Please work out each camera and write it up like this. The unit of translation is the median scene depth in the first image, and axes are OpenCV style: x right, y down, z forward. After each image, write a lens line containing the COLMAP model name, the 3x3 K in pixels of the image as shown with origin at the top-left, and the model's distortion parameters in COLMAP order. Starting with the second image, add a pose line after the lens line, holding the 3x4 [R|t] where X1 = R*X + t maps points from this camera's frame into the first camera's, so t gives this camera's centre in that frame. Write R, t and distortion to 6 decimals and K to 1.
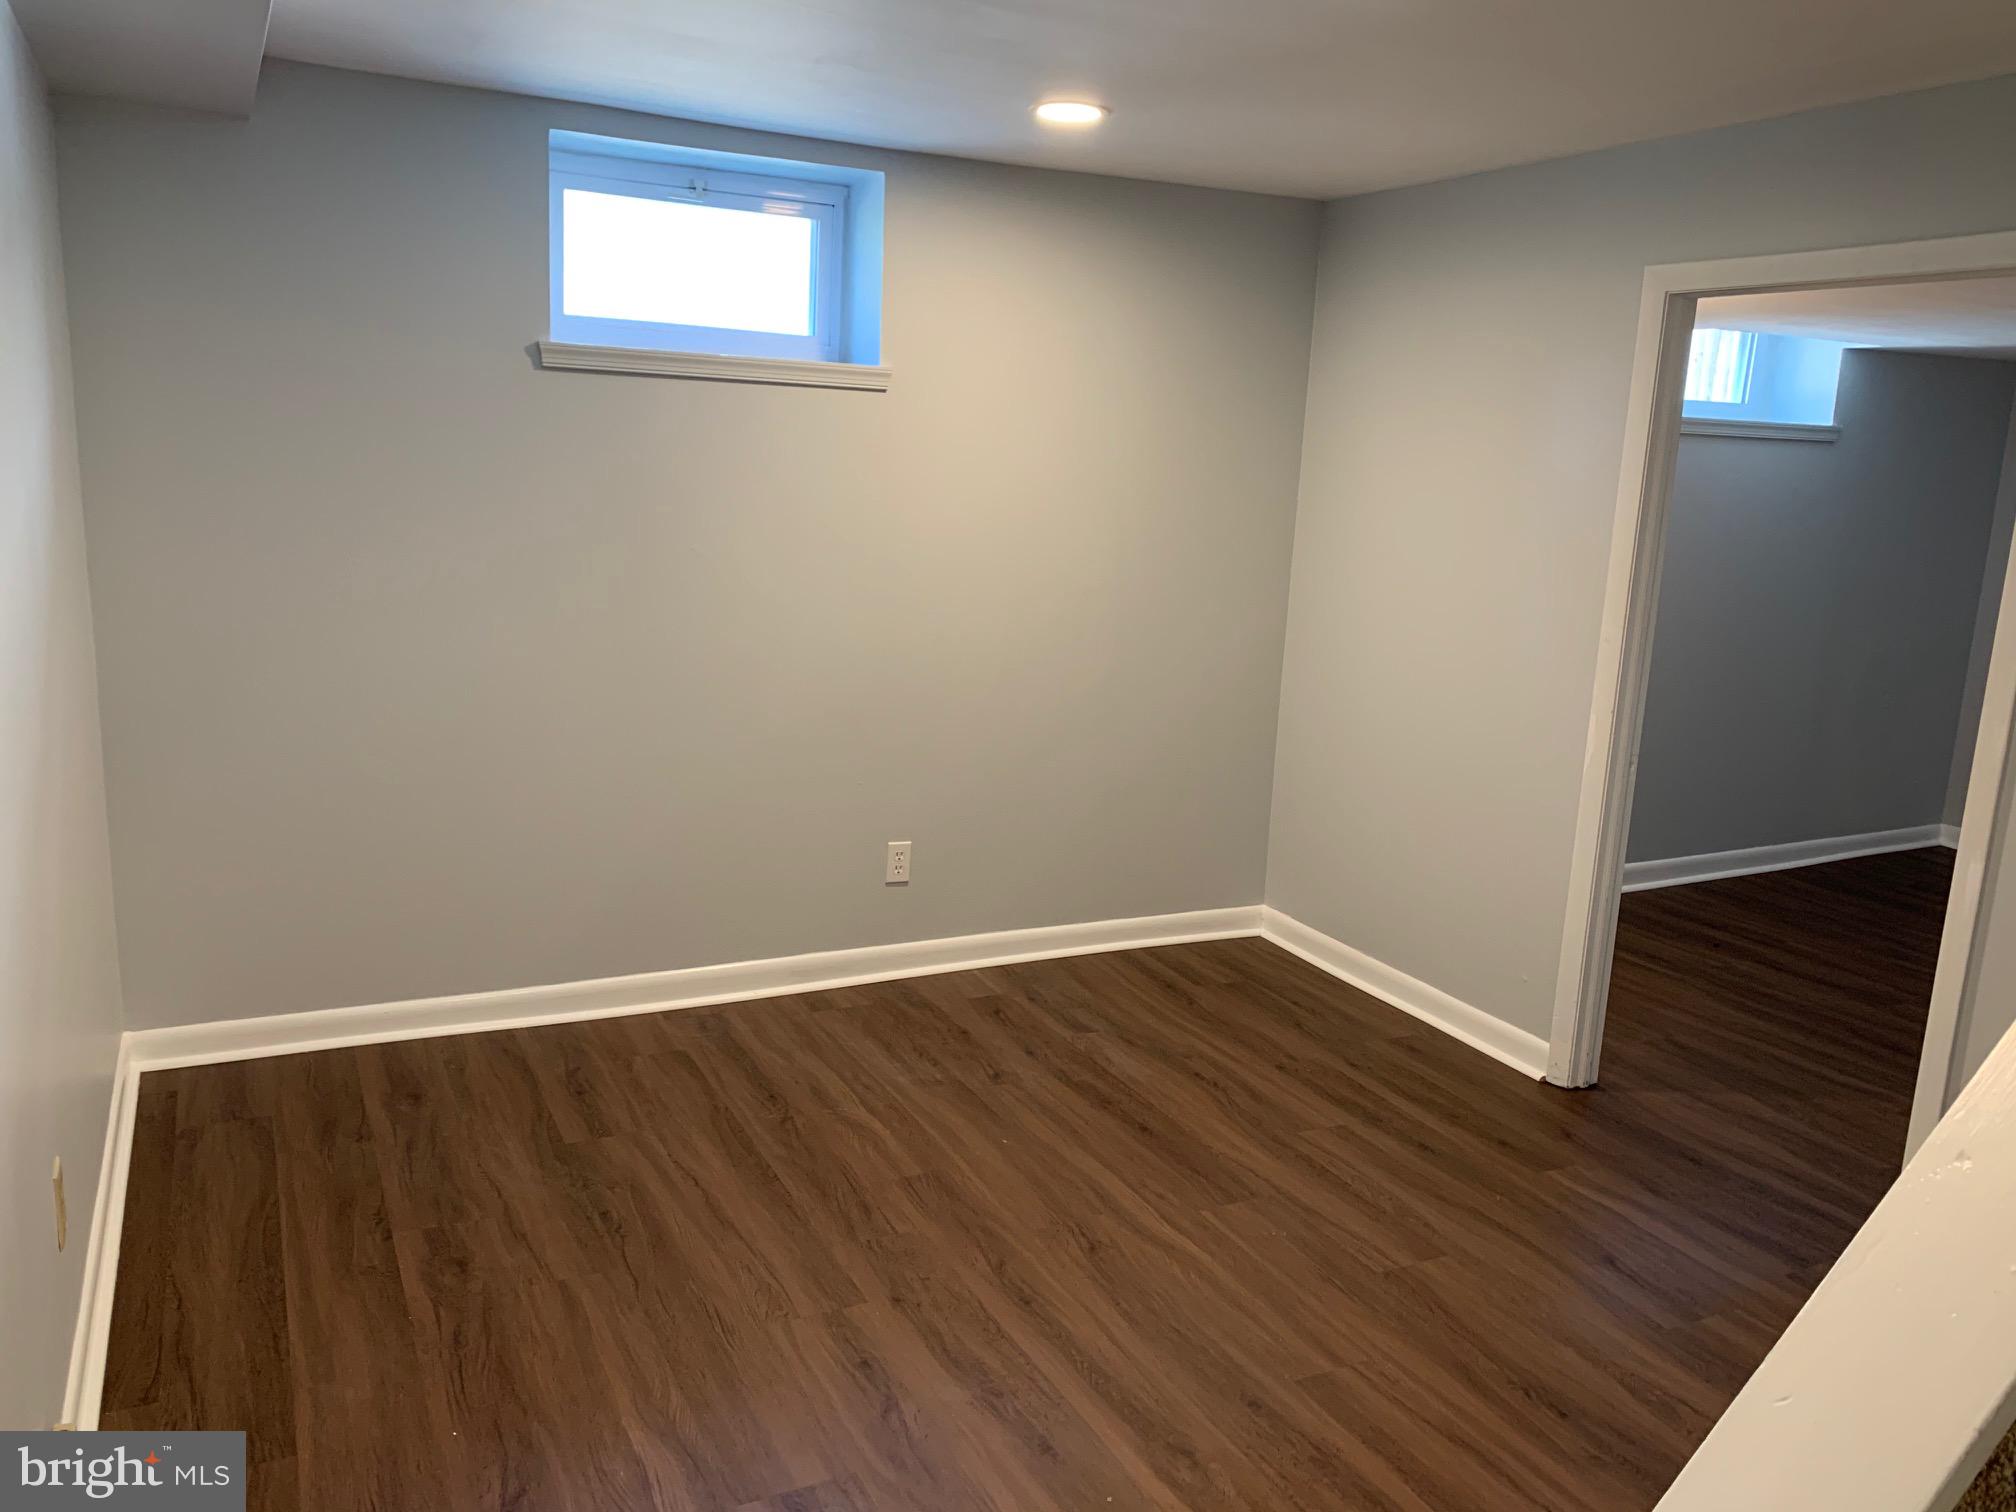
lens RADIAL K [[1531.3, 0, 993.2], [0, 1531.3, 740.8], [0, 0, 1]] dist [0.010796, -0.006779]
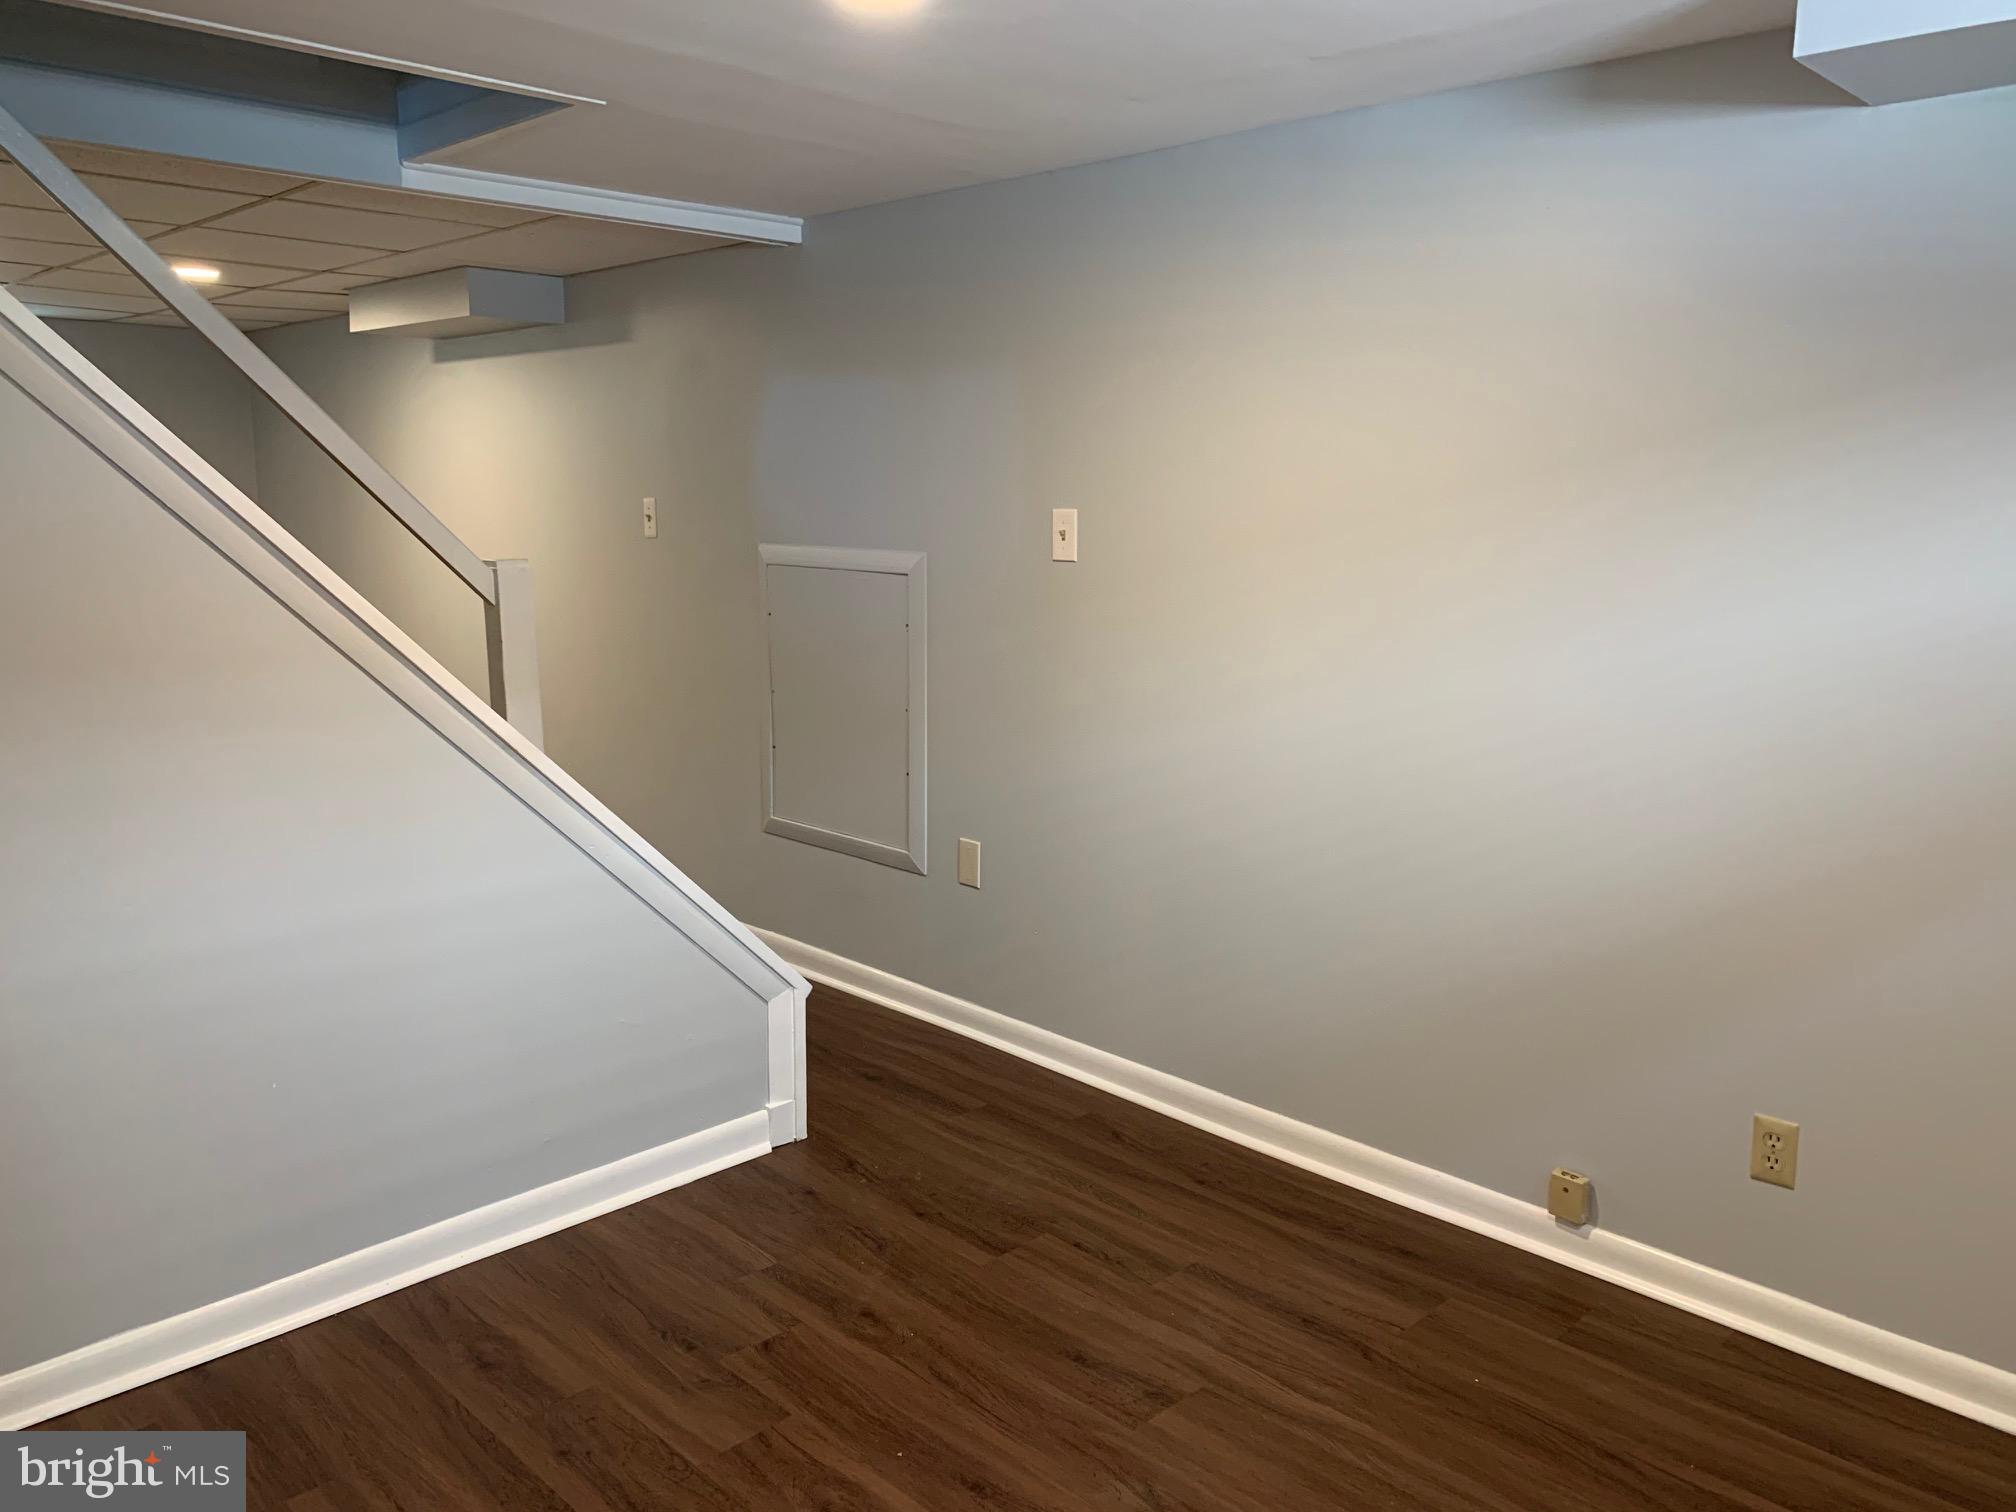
lens RADIAL K [[1567.8, 0, 977.1], [0, 1567.8, 701.8], [0, 0, 1]] dist [0.078581, -0.099139]
pose [[-0.952699, -0.005590, -0.303863, 0.276909], [-0.104440, 0.944961, 0.310067, -0.266079], [0.285405, 0.327136, -0.900847, 1.401422]]
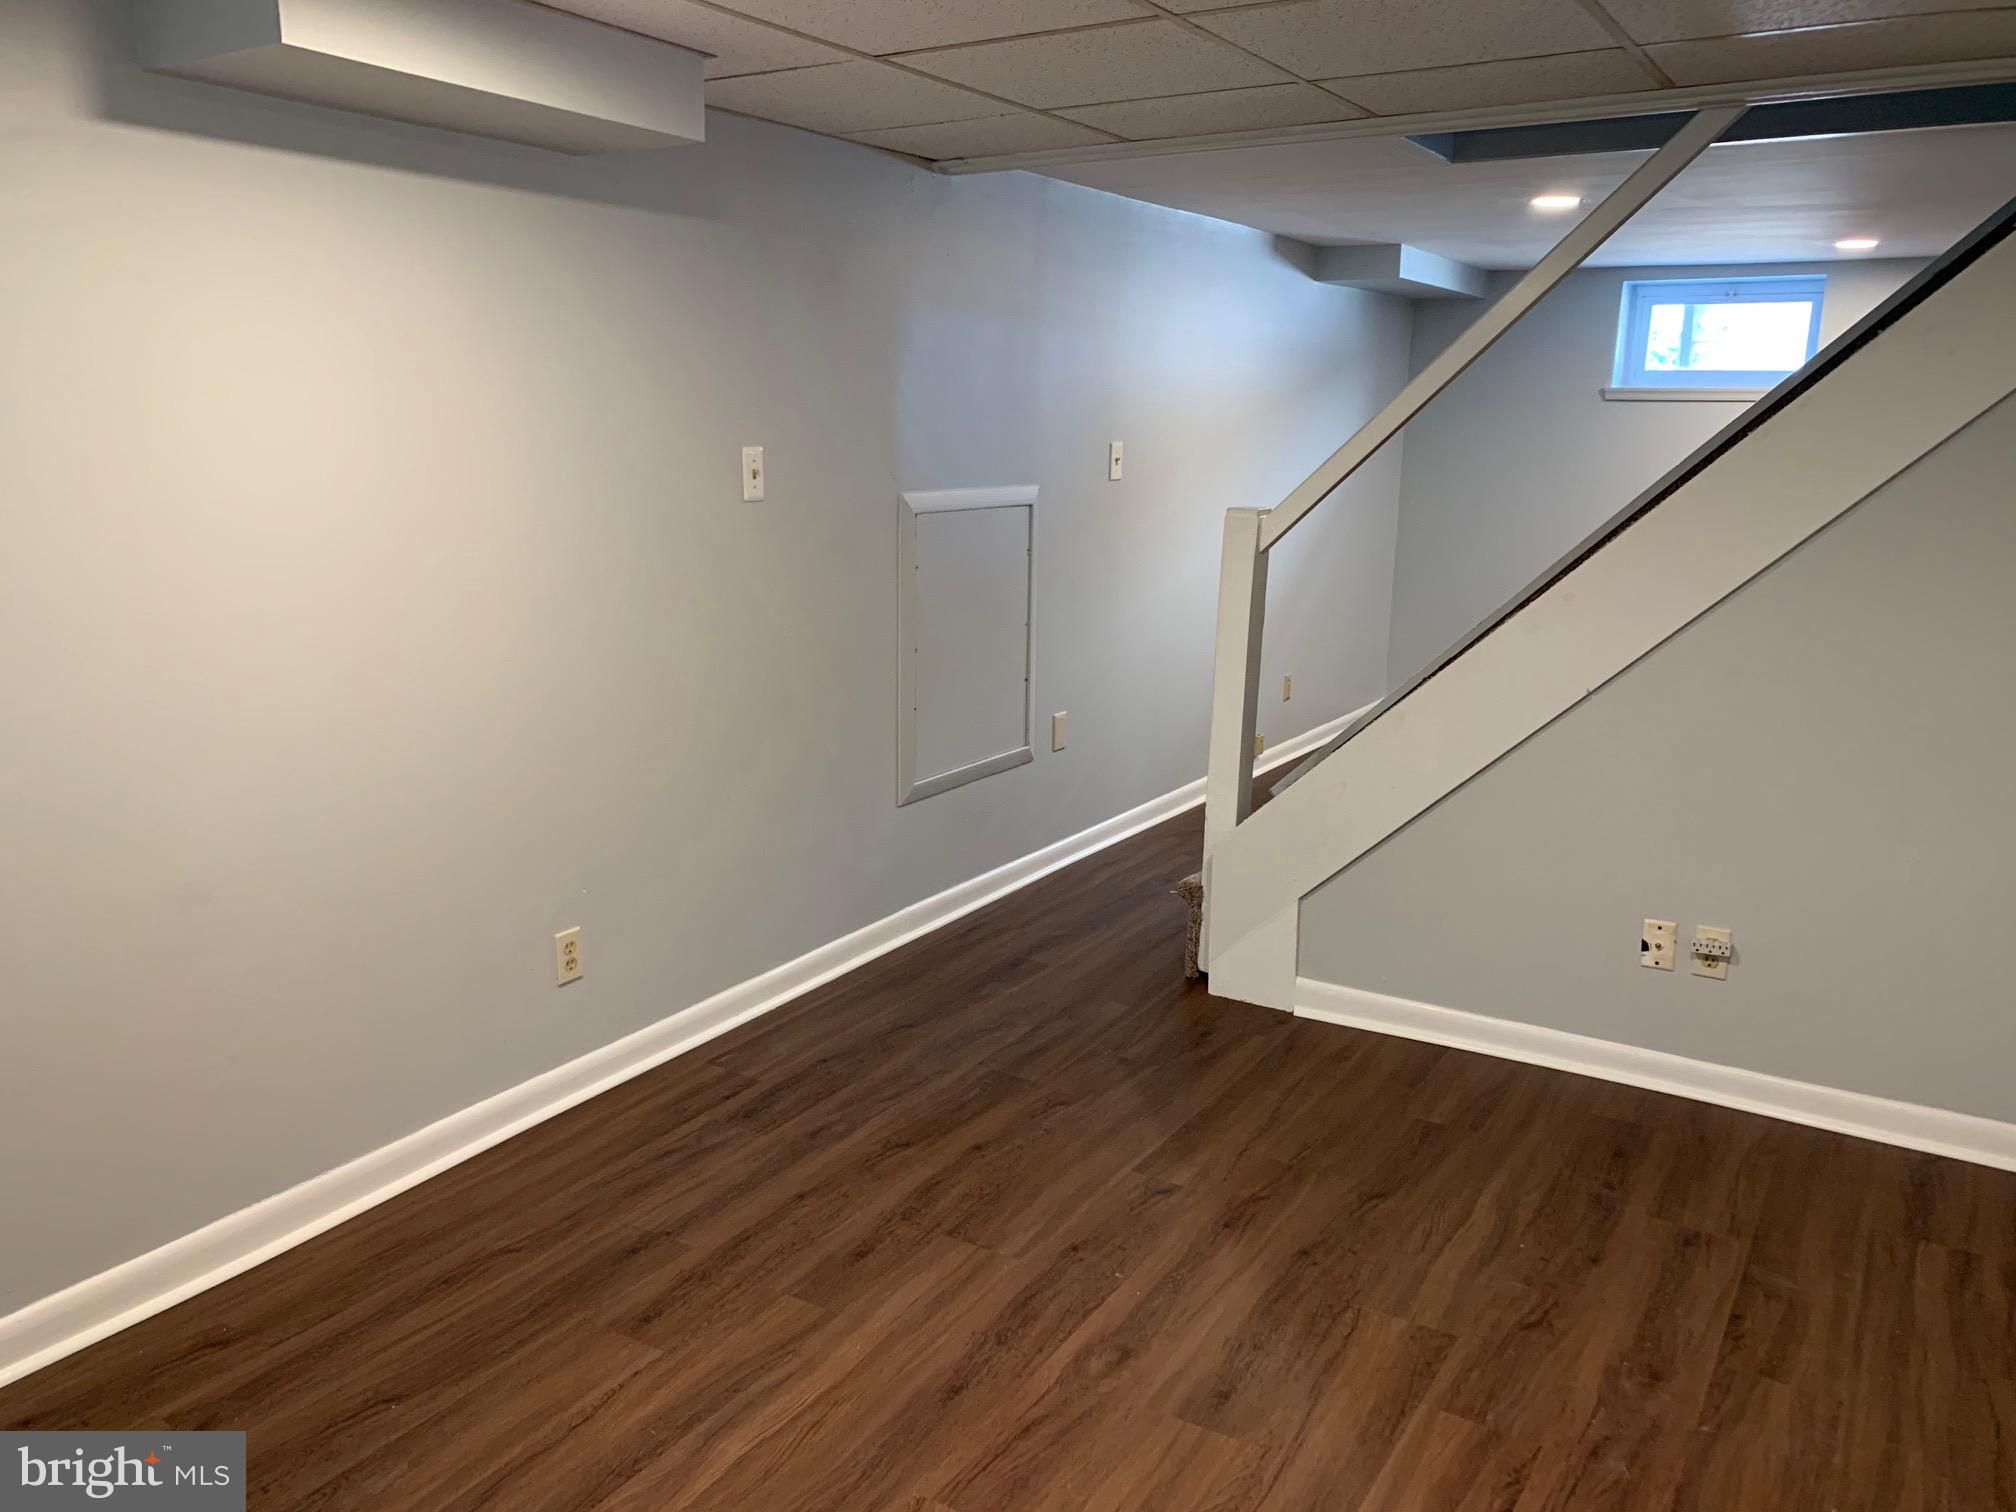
lens RADIAL K [[1531.3, 0, 993.2], [0, 1531.3, 740.8], [0, 0, 1]] dist [0.010796, -0.006779]
pose [[0.522932, 0.142596, -0.840362, 1.287217], [-0.158248, 0.985009, 0.068668, 0.224679], [0.837556, 0.097077, 0.537658, -0.861693]]
